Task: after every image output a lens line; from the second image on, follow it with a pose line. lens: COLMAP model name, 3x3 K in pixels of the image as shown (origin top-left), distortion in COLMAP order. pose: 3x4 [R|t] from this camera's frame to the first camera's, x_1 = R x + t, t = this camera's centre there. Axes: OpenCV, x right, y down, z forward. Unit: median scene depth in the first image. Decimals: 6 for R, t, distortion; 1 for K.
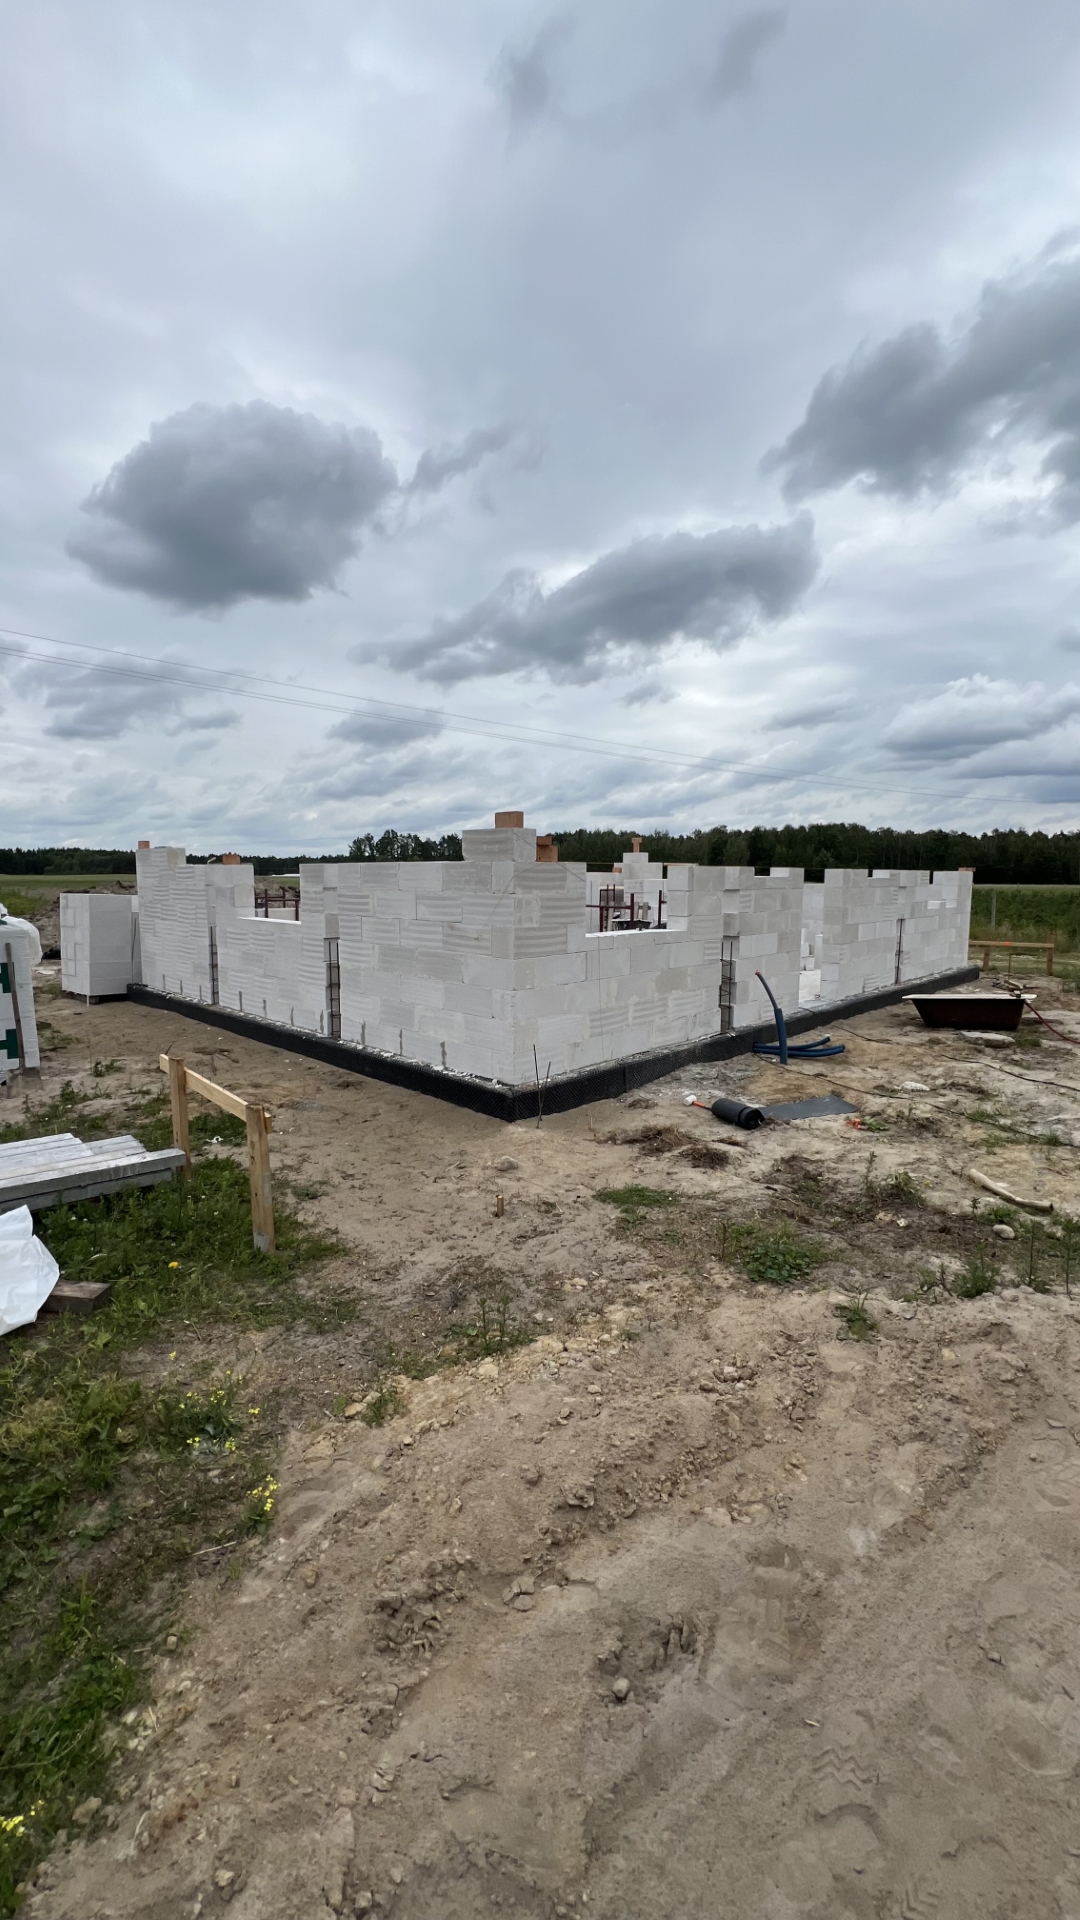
lens RADIAL K [[769.5, 0, 540.0], [0, 769.5, 960.0], [0, 0, 1]] dist [-0.000014, 0.000012]
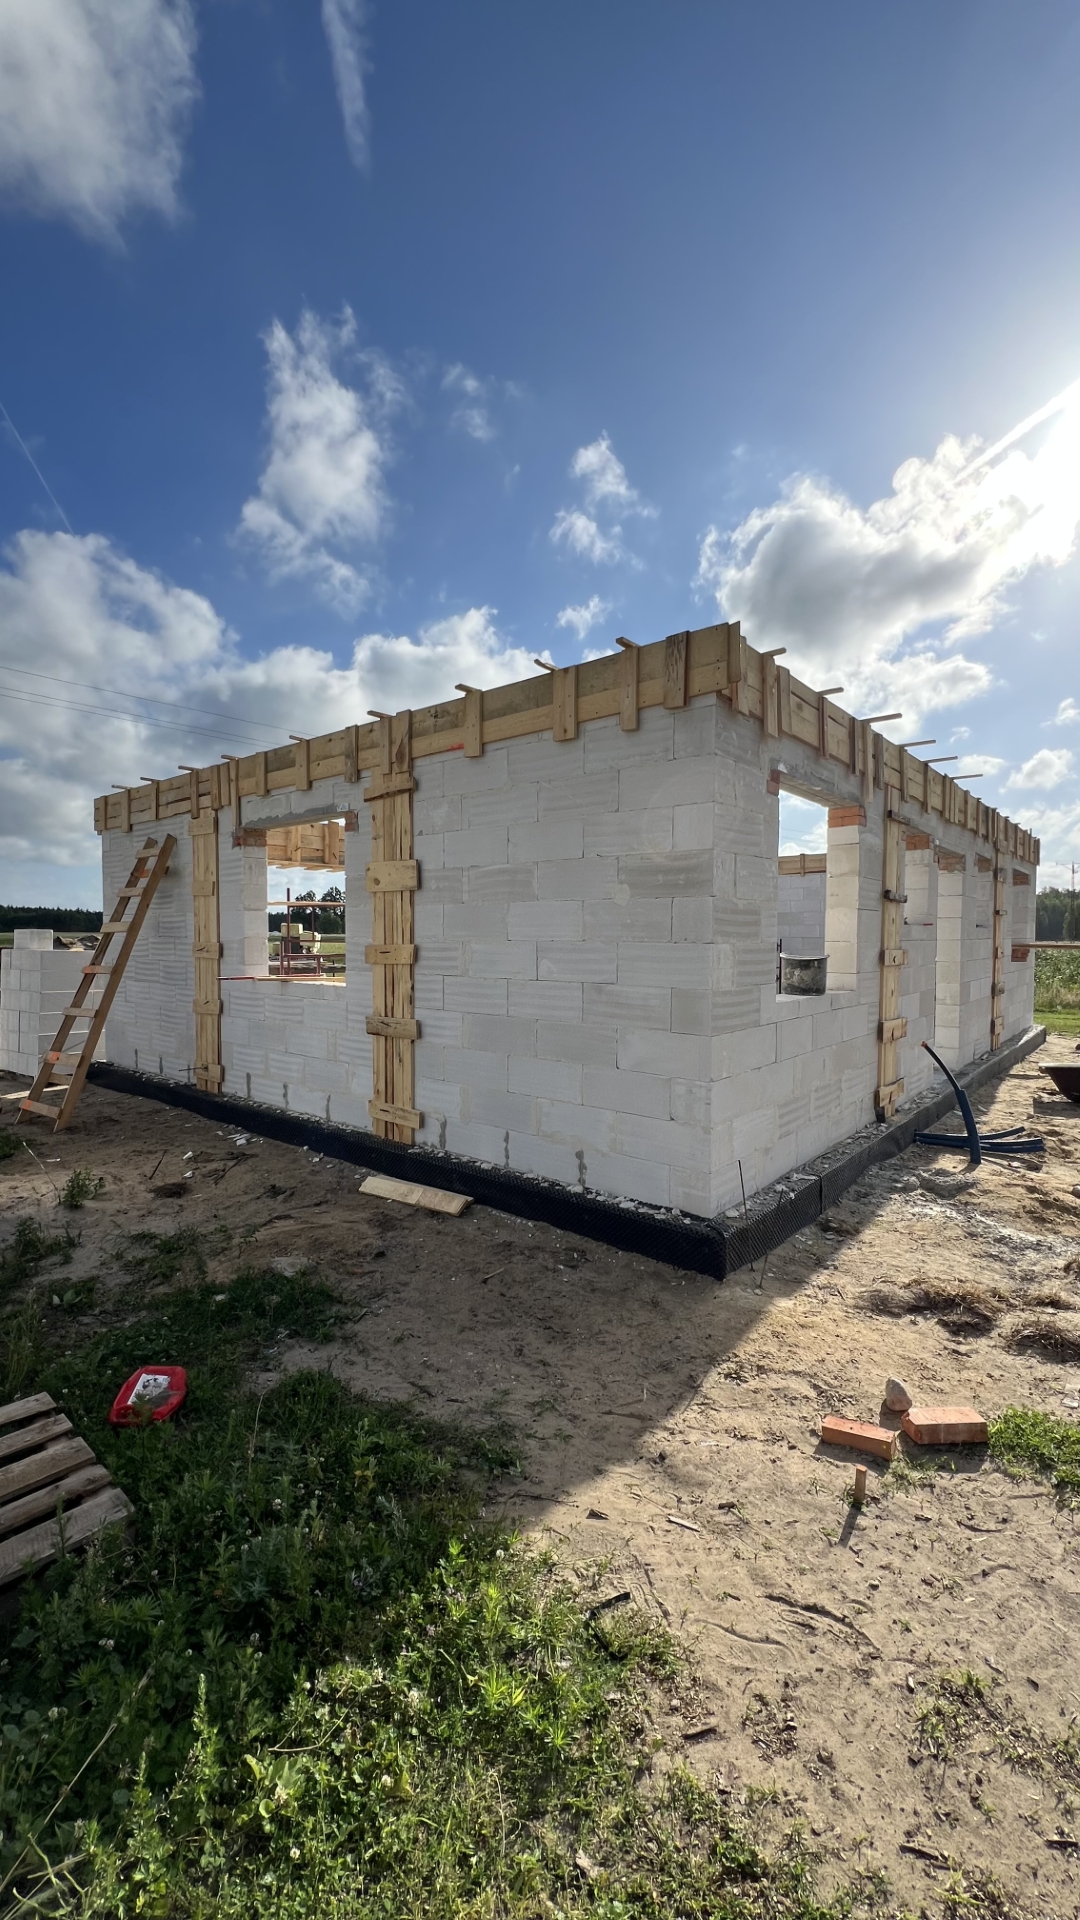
lens RADIAL K [[769.5, 0, 540.0], [0, 769.5, 960.0], [0, 0, 1]] dist [-0.000014, 0.000012]
pose [[0.997520, -0.003445, 0.070296, -0.219815], [0.008606, 0.997276, -0.073253, -0.018896], [-0.069853, 0.073677, 0.994833, 0.288060]]
